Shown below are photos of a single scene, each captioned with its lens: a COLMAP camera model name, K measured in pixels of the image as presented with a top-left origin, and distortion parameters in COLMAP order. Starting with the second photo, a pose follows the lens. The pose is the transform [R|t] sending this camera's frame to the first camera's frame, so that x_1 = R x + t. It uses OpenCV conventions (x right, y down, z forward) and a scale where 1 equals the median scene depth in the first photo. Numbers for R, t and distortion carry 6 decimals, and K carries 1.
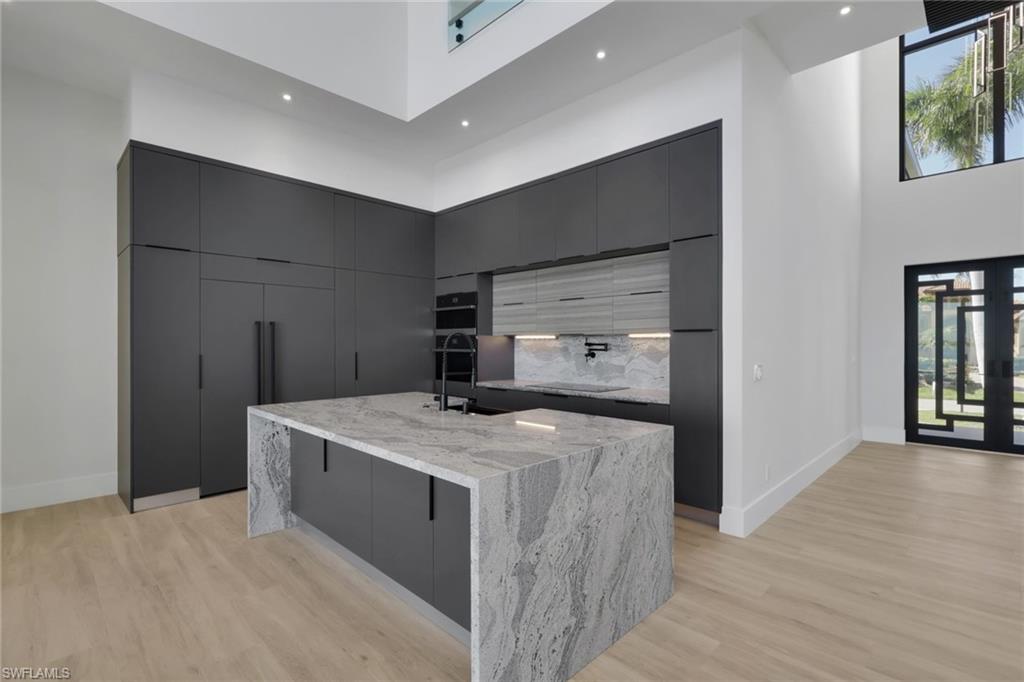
lens RADIAL K [[482.5, 0, 513.3], [0, 482.5, 347.8], [0, 0, 1]] dist [0.011086, -0.000479]
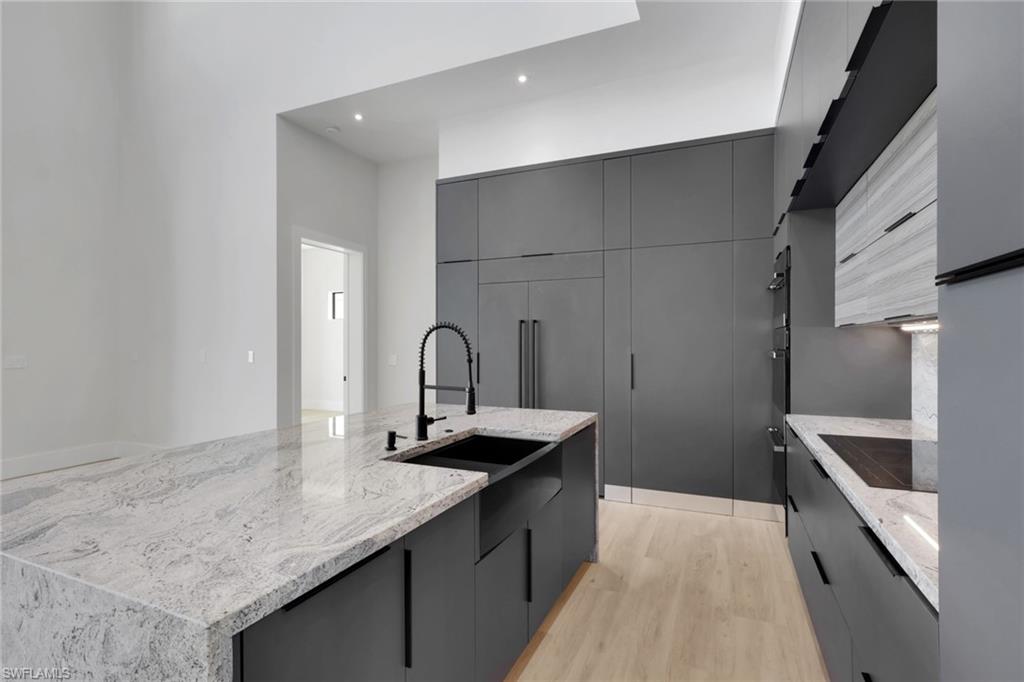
lens RADIAL K [[482.5, 0, 513.3], [0, 482.5, 347.8], [0, 0, 1]] dist [0.011086, -0.000479]
pose [[0.352149, 0.004294, -0.935934, 0.379183], [-0.012893, 0.999917, -0.000264, 0.001402], [0.935855, 0.012160, 0.352175, 0.626115]]
